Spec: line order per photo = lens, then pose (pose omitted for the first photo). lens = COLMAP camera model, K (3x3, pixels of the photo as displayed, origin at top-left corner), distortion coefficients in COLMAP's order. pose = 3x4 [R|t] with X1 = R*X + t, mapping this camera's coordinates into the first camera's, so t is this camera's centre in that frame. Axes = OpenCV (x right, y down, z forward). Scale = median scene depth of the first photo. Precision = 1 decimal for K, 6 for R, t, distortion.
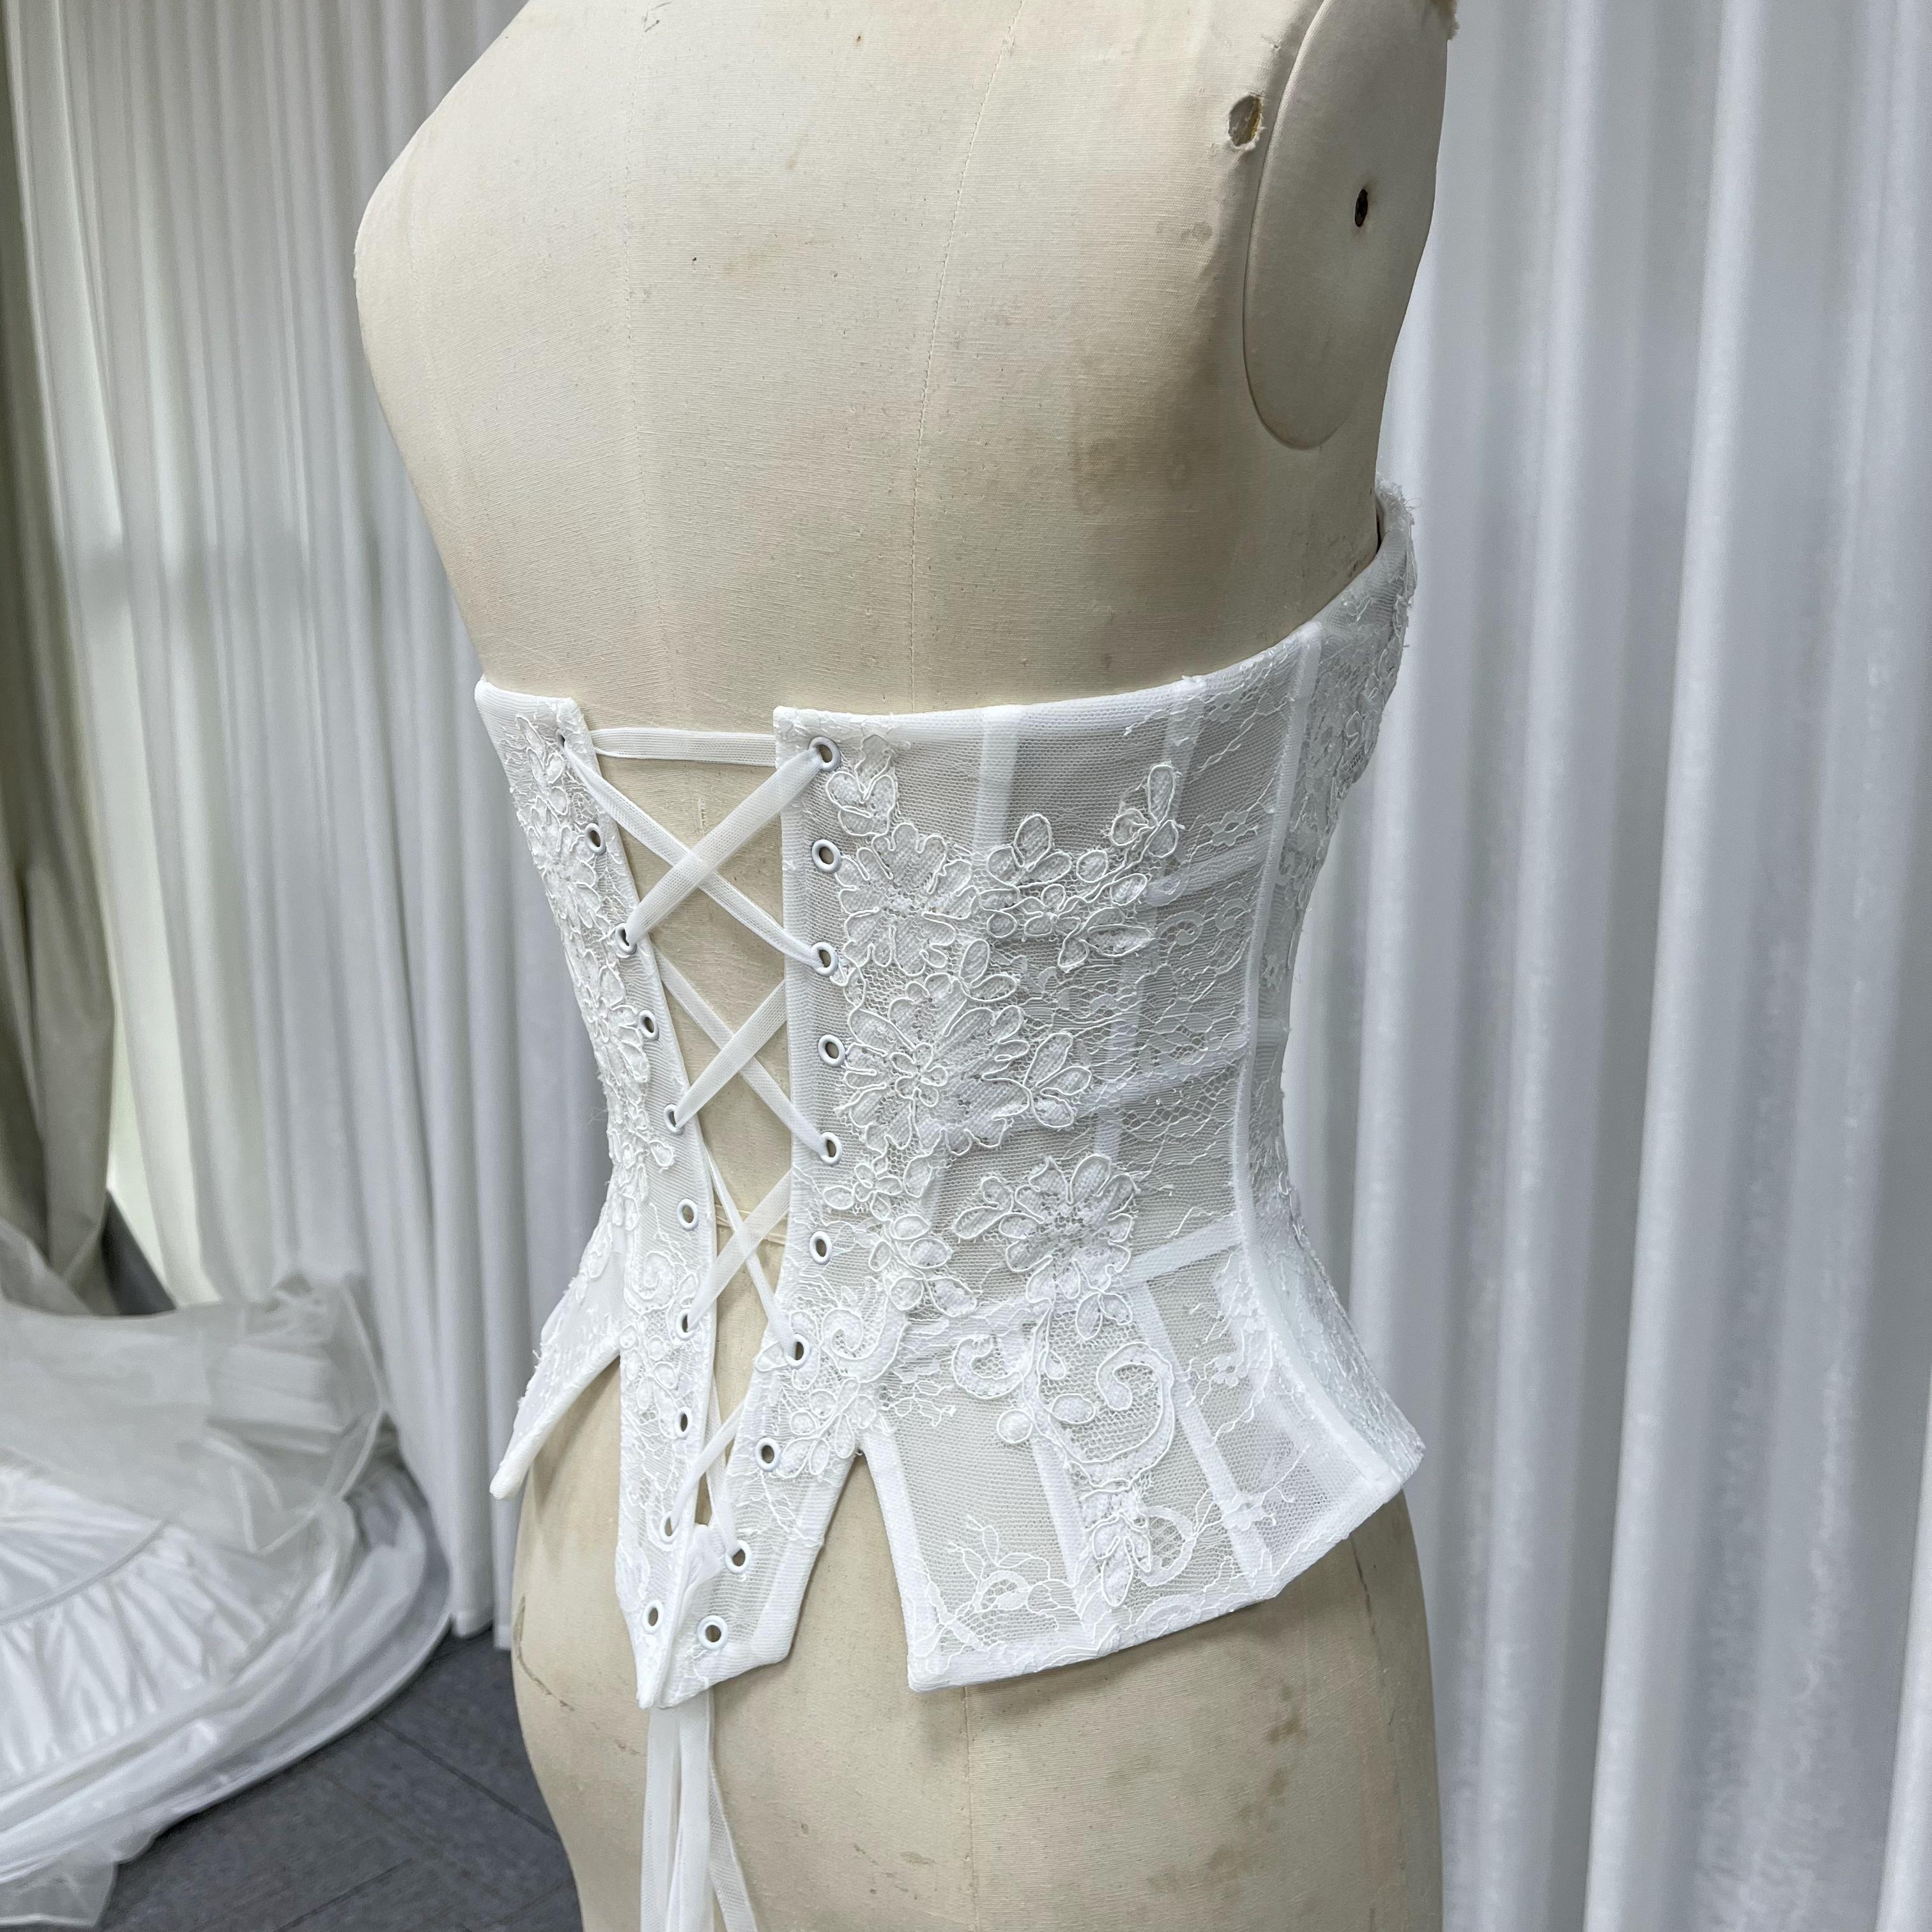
lens RADIAL K [[1943.3, 0, 961.4], [0, 1943.3, 937.0], [0, 0, 1]] dist [0.106962, -0.275719]
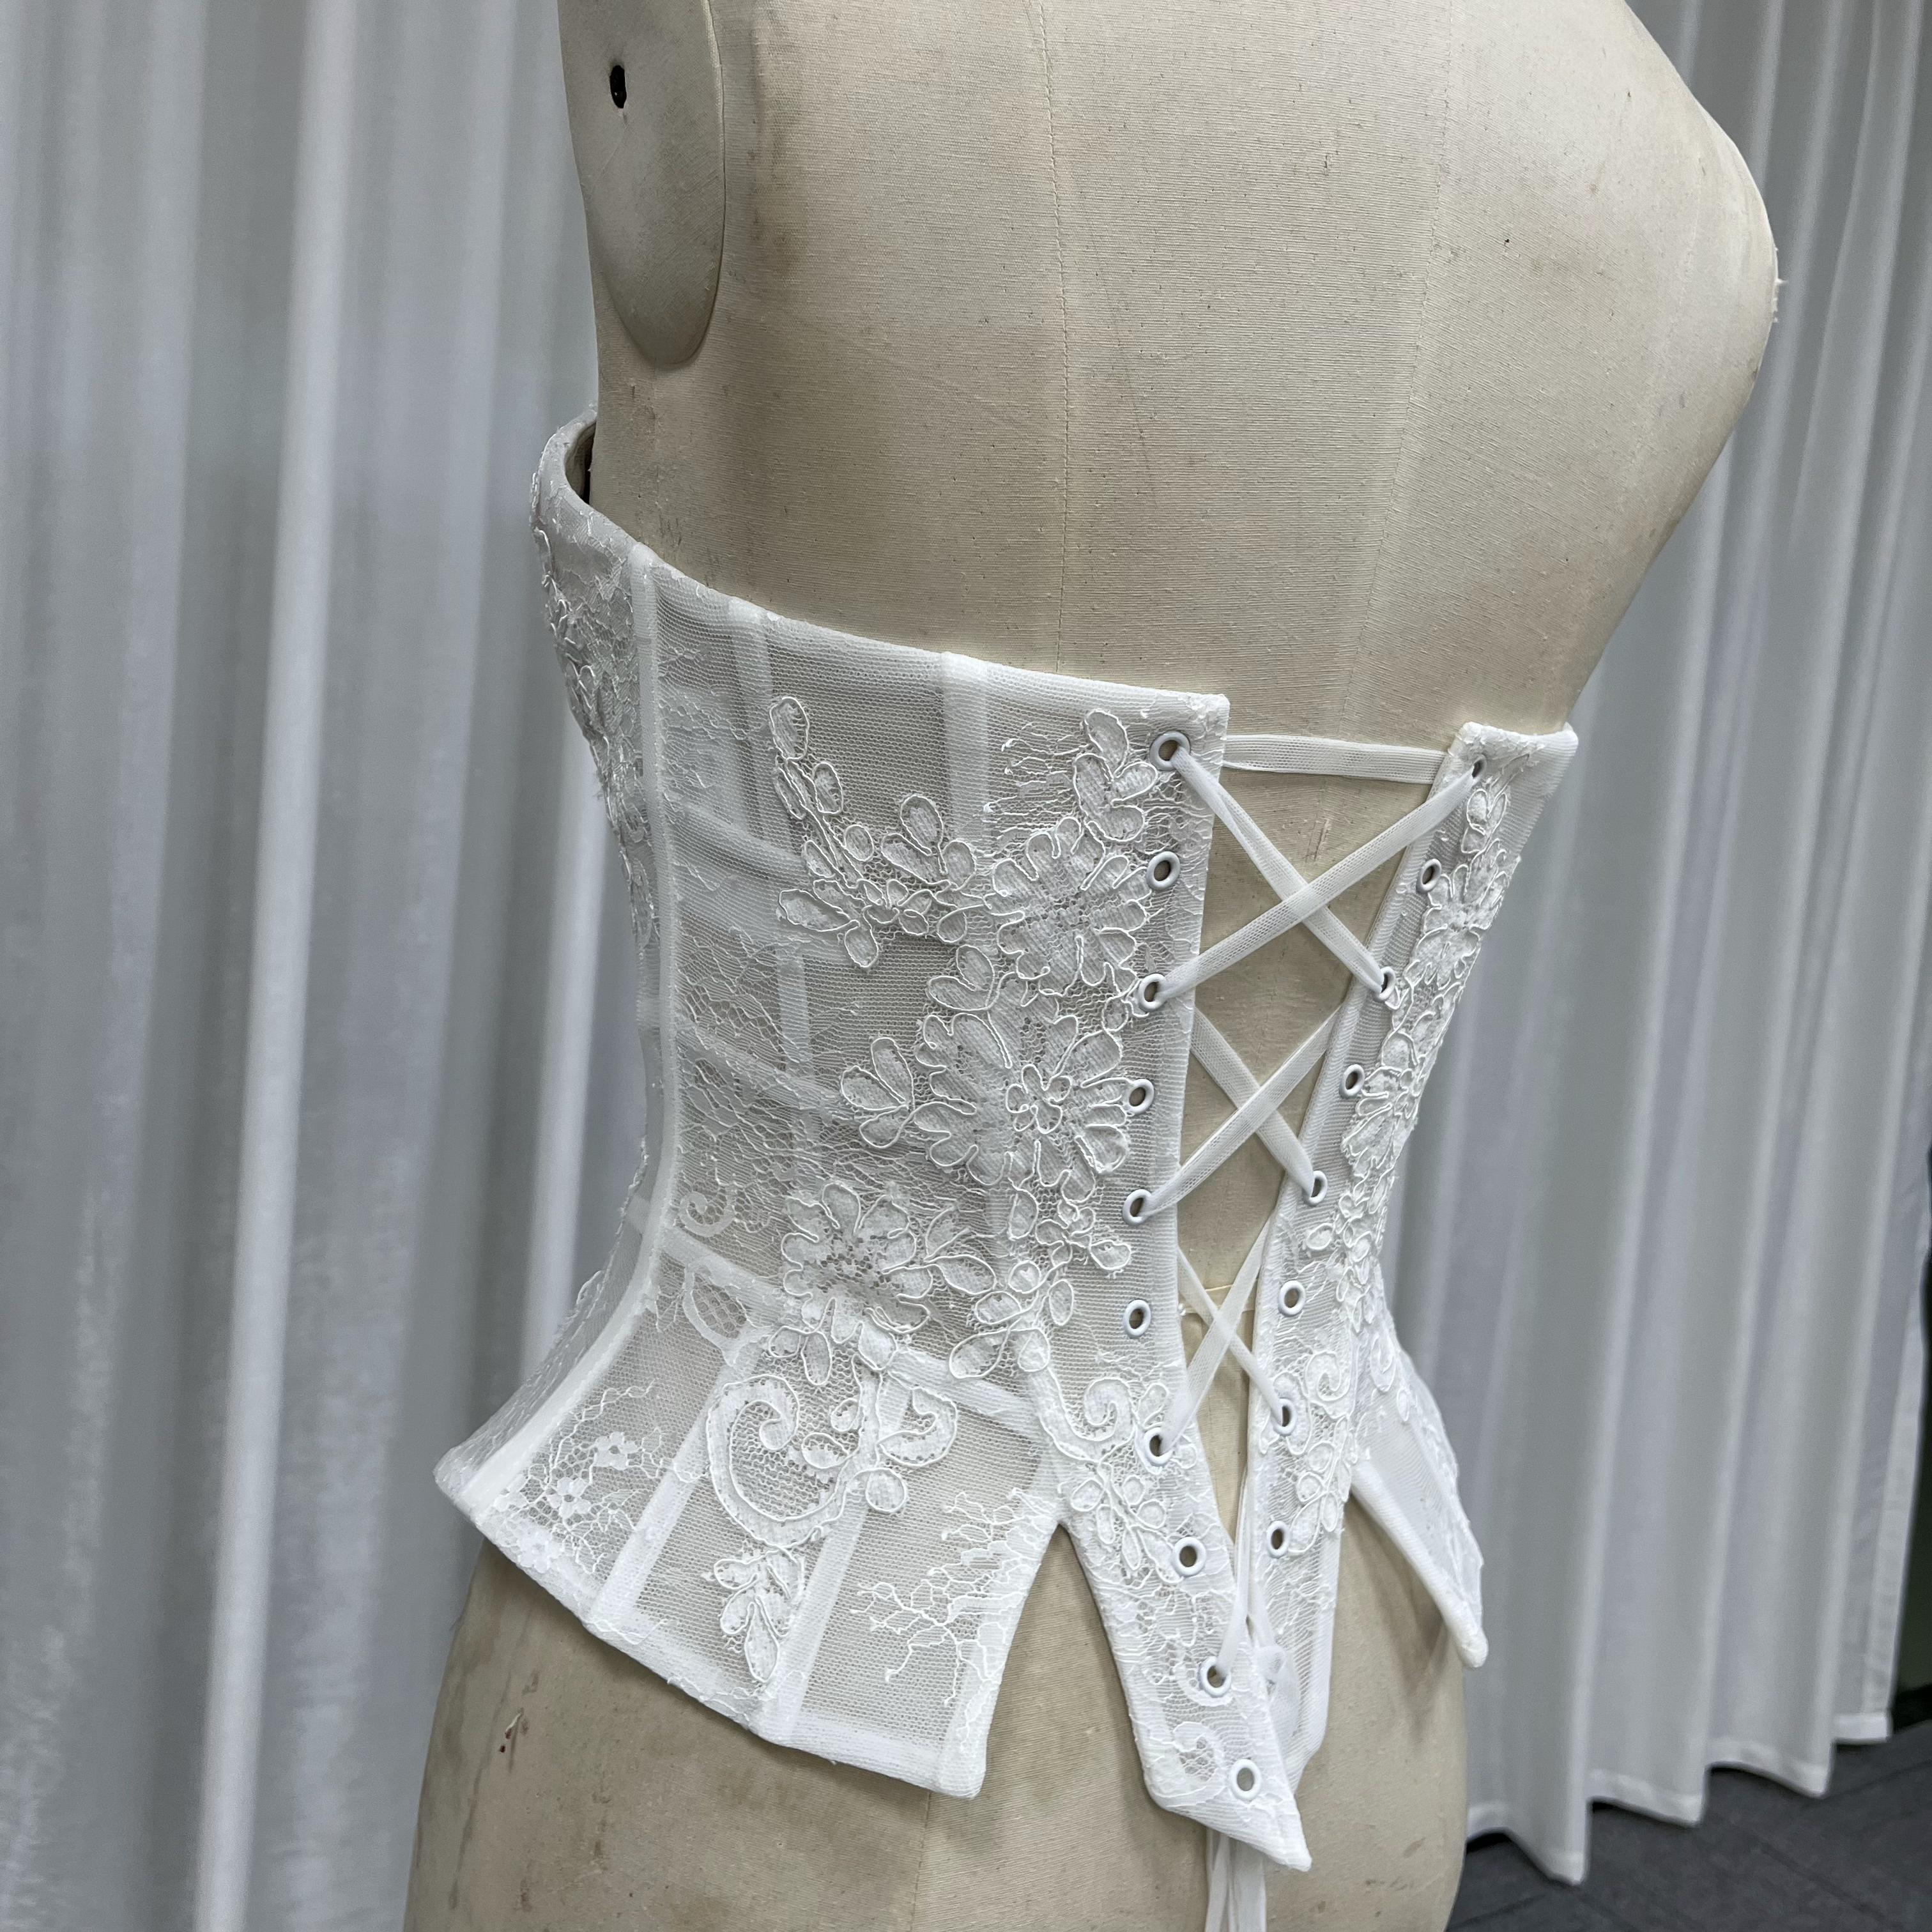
lens RADIAL K [[1943.3, 0, 961.4], [0, 1943.3, 937.0], [0, 0, 1]] dist [0.106962, -0.275719]
pose [[0.300644, -0.080135, 0.950364, -1.021074], [0.055979, 0.996229, 0.066294, -0.085214], [-0.952092, 0.033270, 0.303996, 0.886671]]
